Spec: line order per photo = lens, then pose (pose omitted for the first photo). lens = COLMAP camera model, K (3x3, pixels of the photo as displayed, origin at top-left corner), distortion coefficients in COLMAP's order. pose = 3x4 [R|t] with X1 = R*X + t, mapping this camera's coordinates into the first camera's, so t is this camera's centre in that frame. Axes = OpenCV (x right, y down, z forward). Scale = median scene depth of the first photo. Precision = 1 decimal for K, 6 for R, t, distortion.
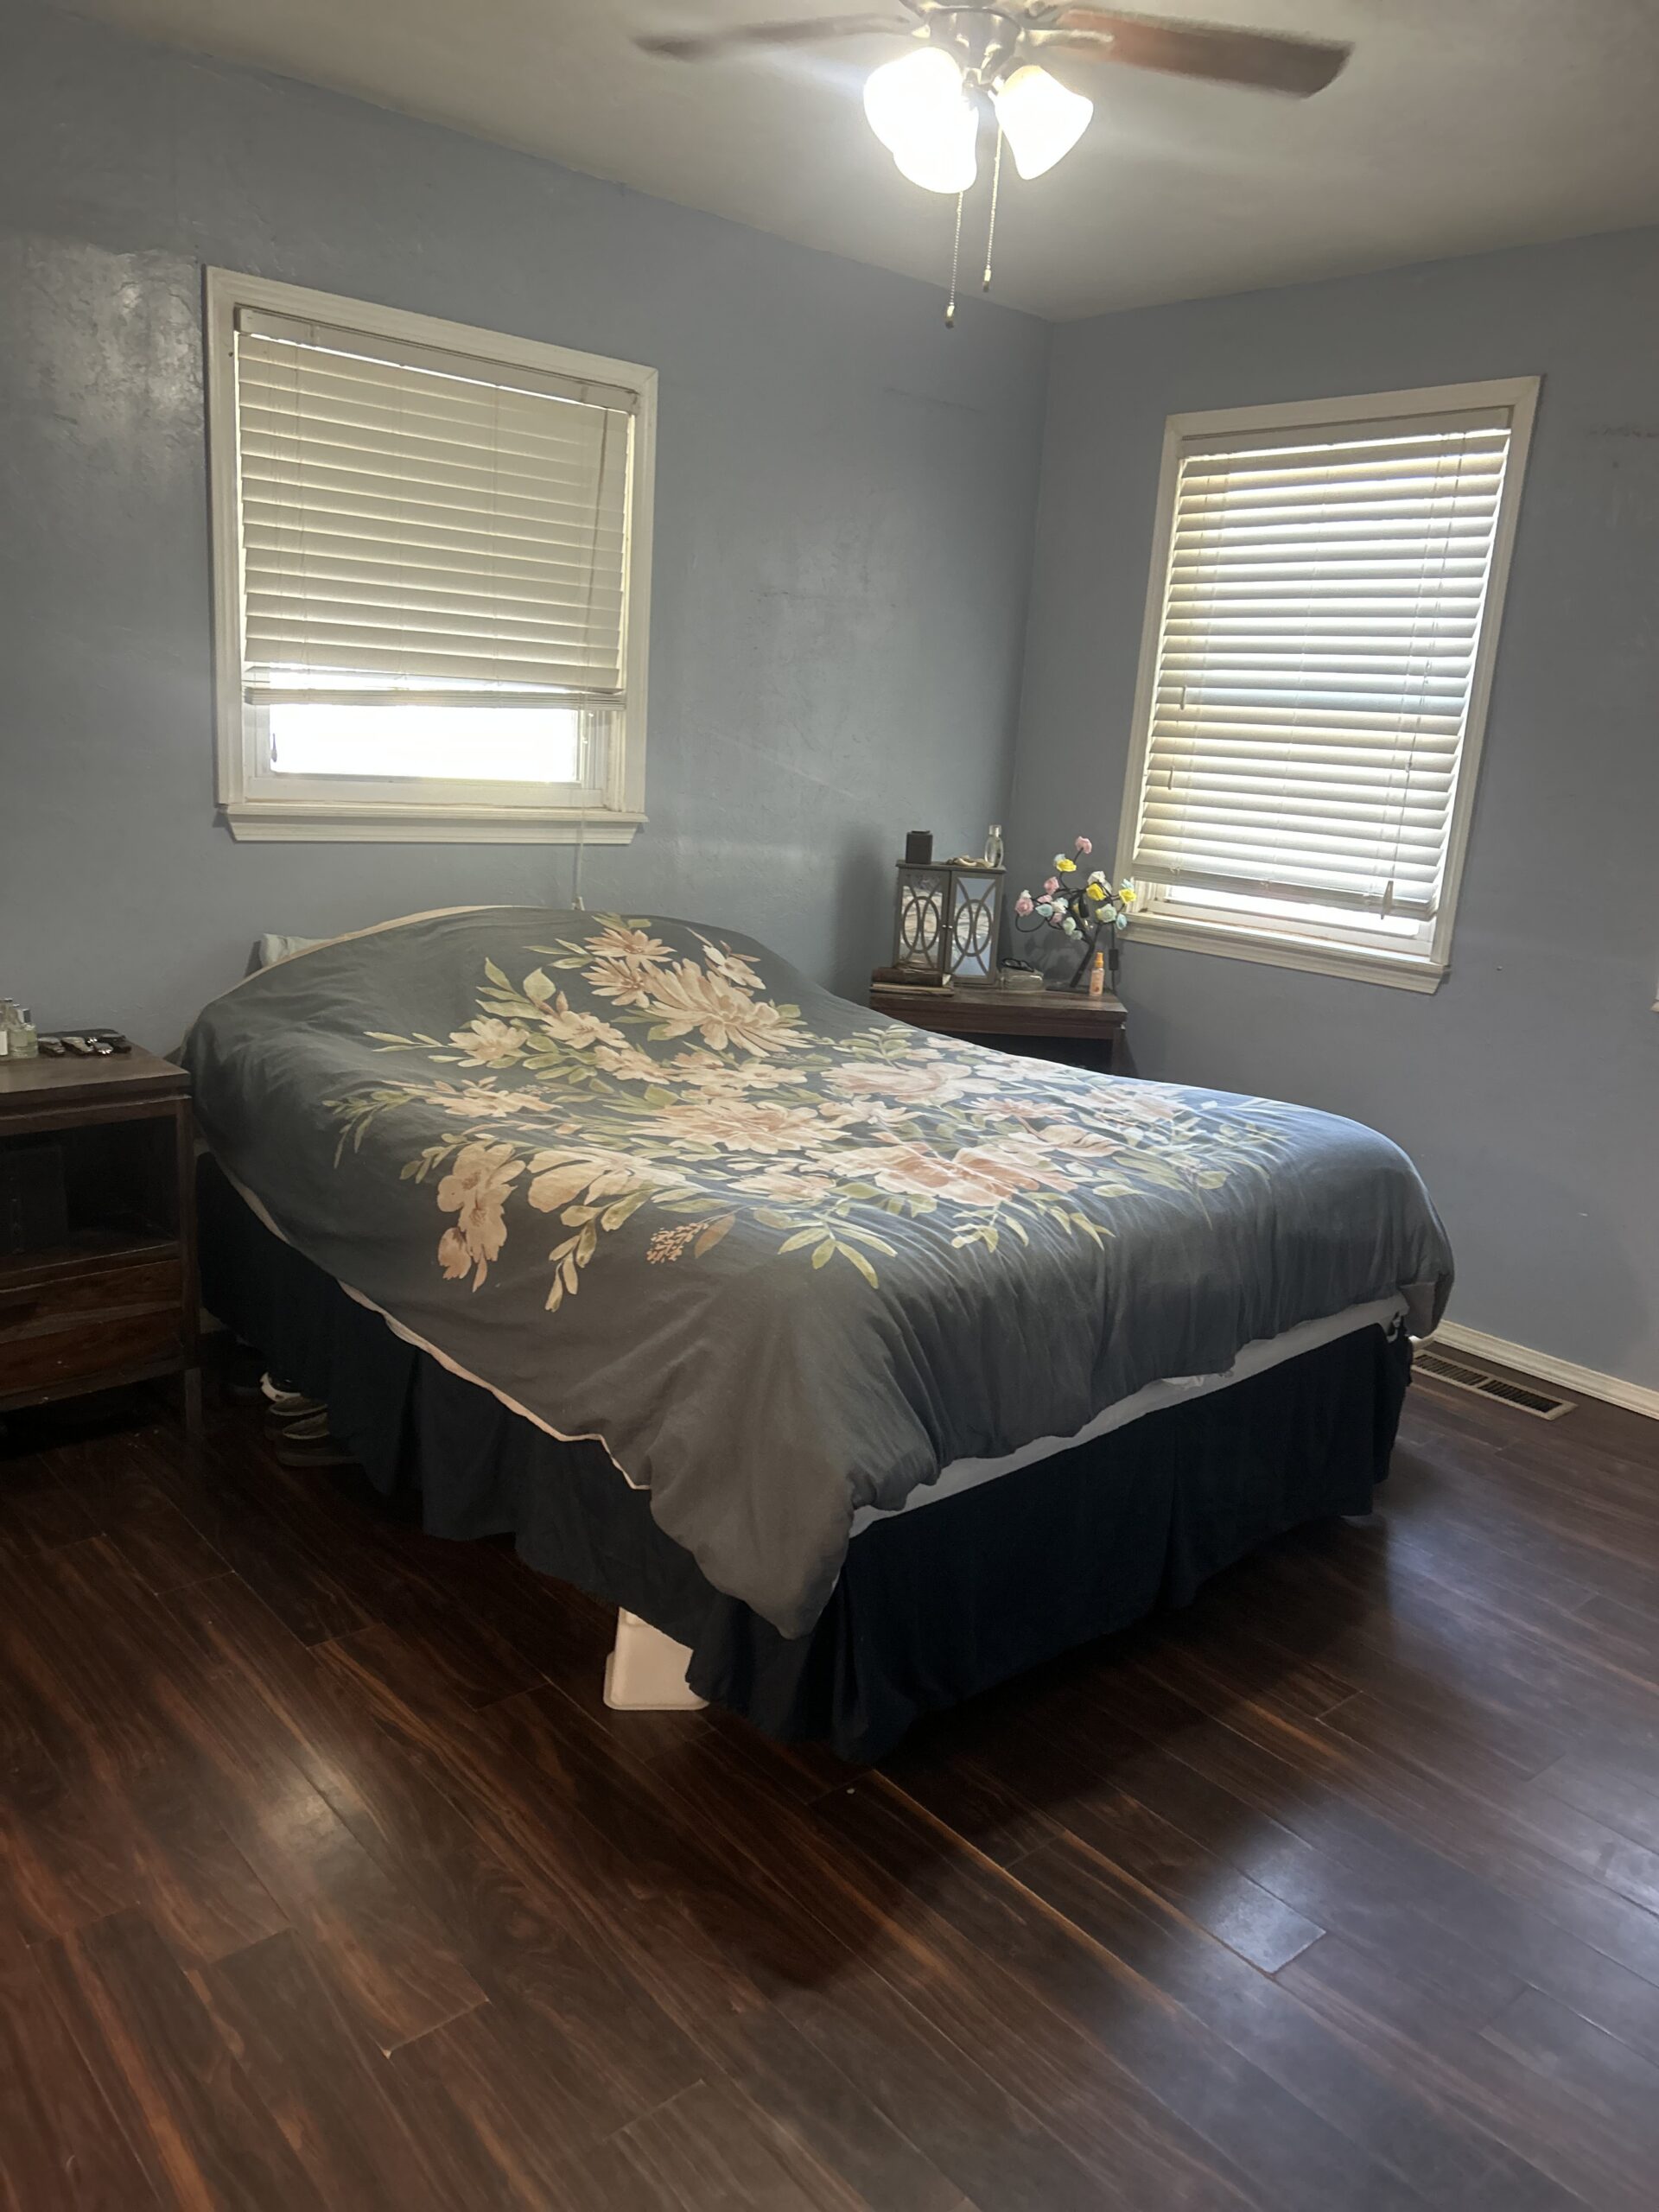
lens RADIAL K [[1680.7, 0, 809.6], [0, 1680.7, 1106.8], [0, 0, 1]] dist [0.063964, -0.078152]
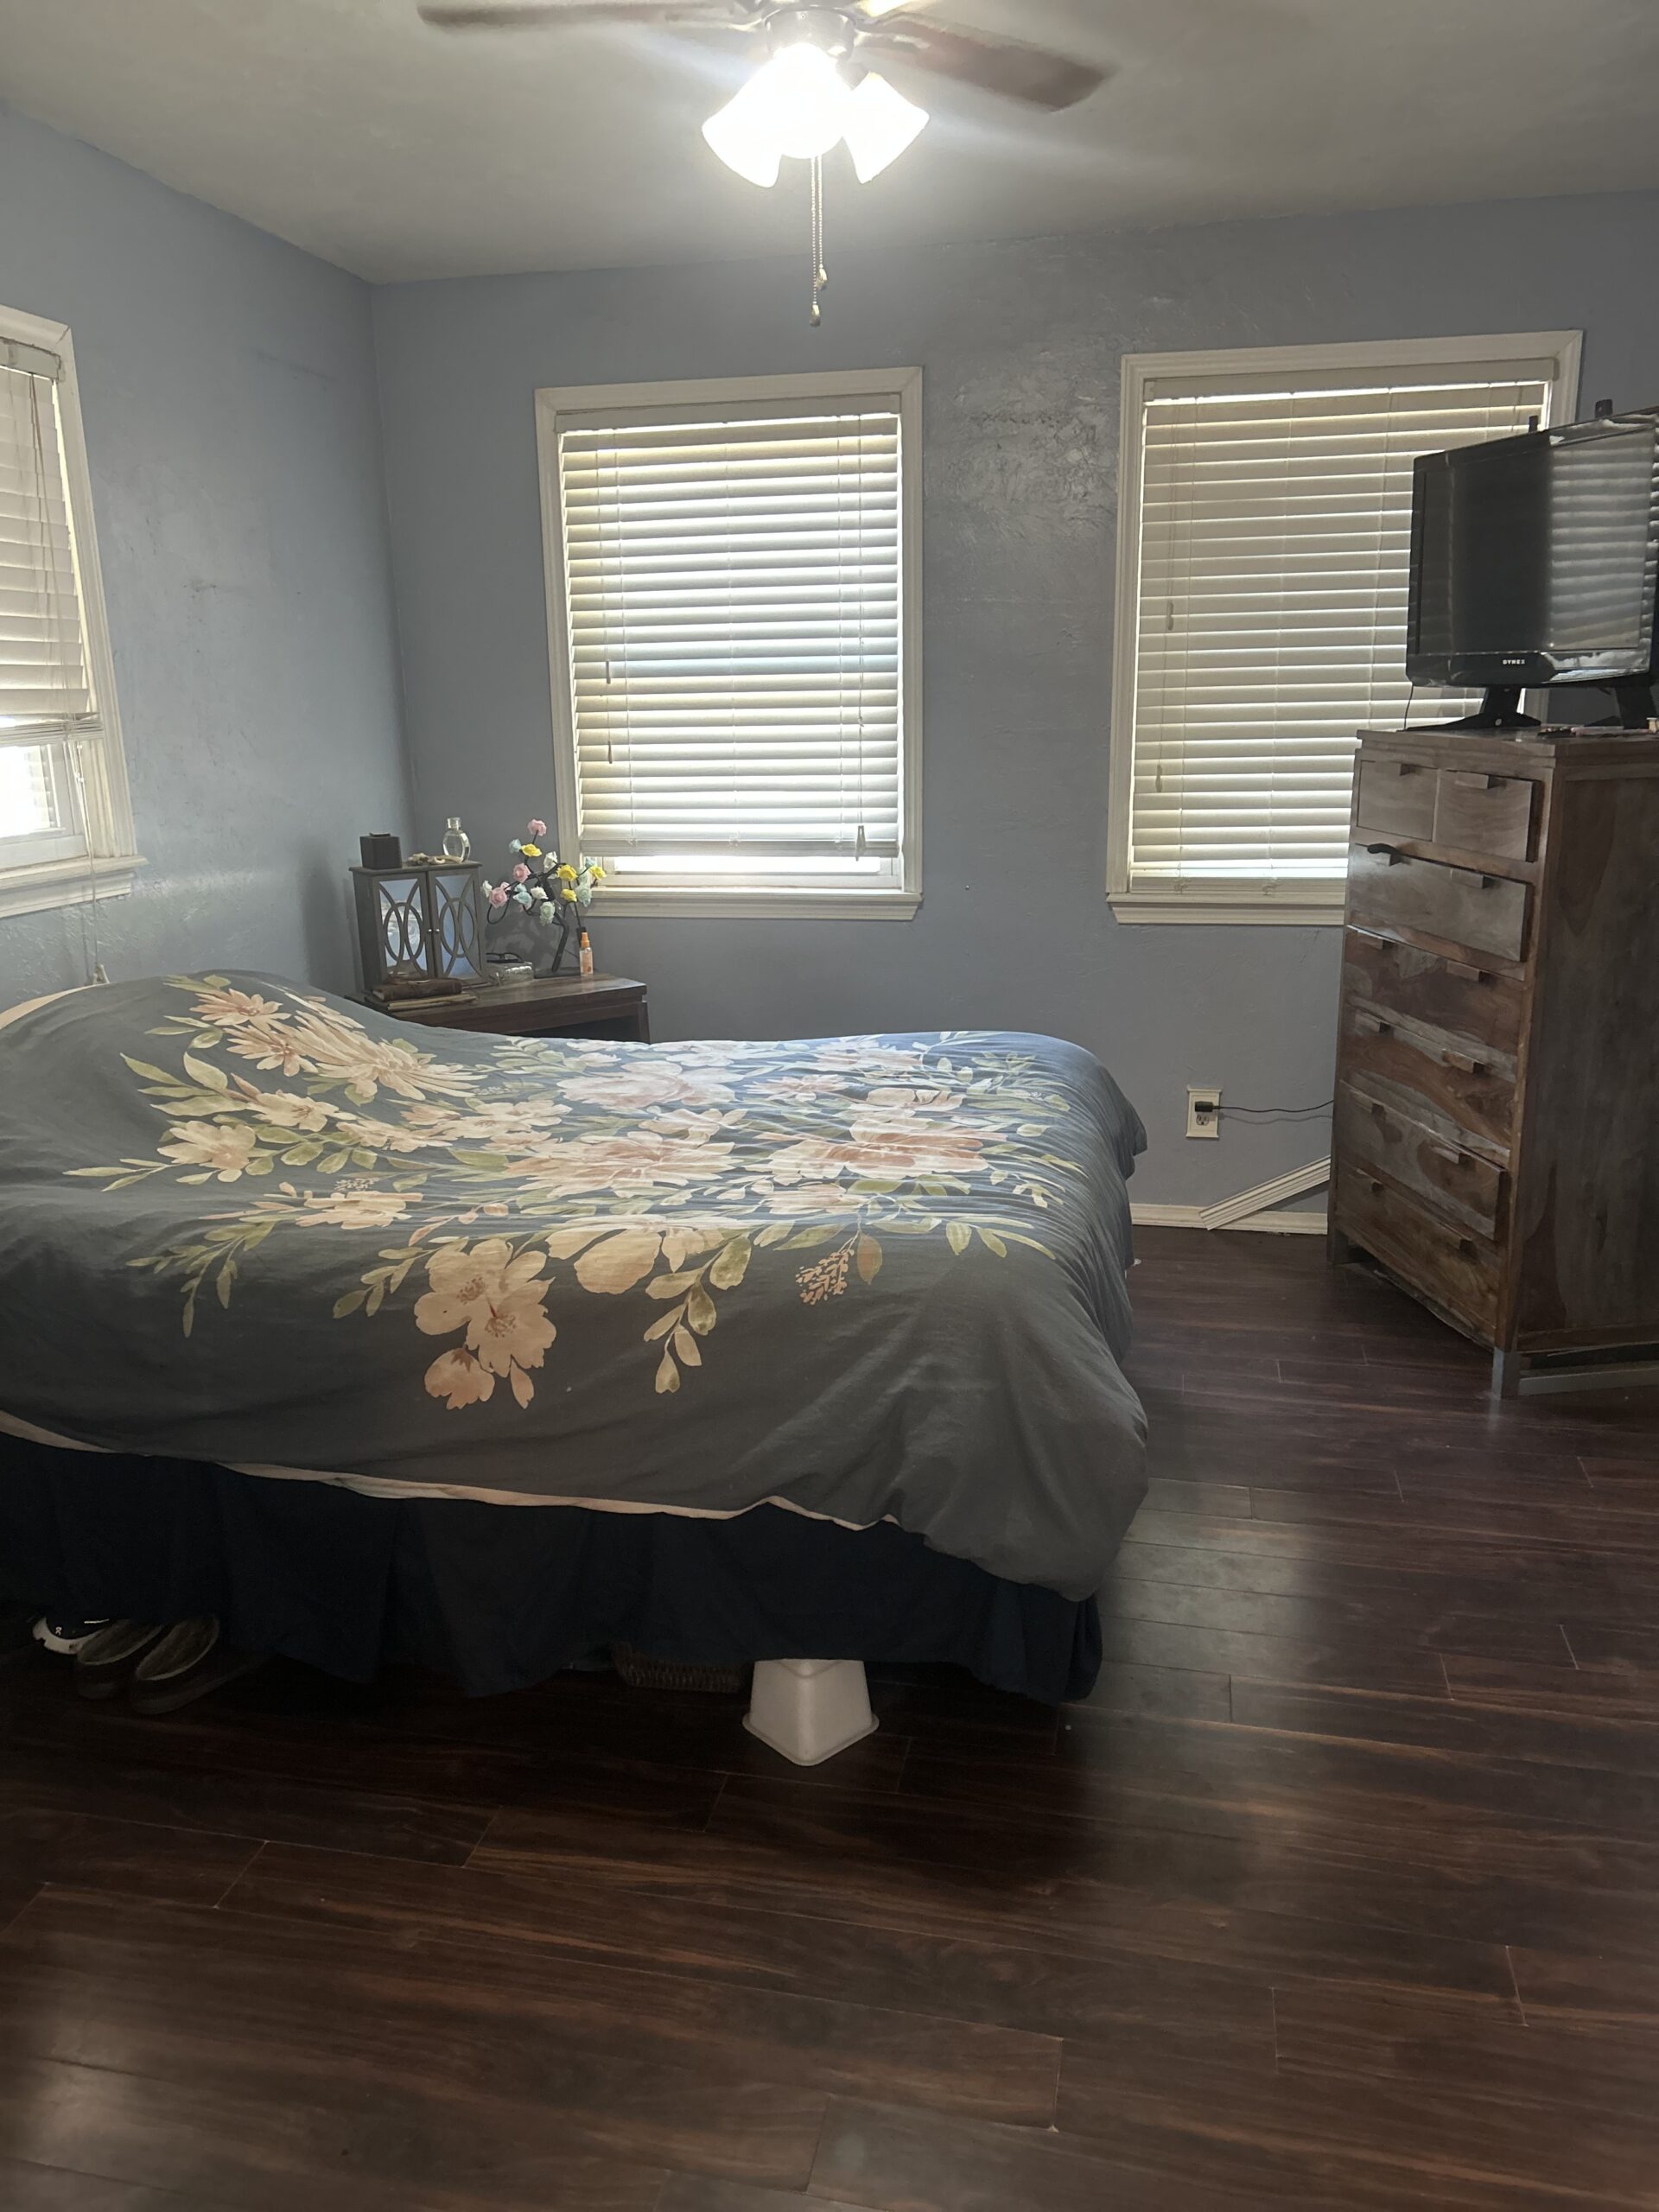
lens RADIAL K [[1680.7, 0, 831.1], [0, 1680.7, 1129.6], [0, 0, 1]] dist [0.063964, -0.078152]
pose [[0.794009, -0.229709, 0.562835, -0.387949], [0.208173, 0.972624, 0.103279, -0.065388], [-0.571151, 0.035162, 0.820092, 0.127189]]
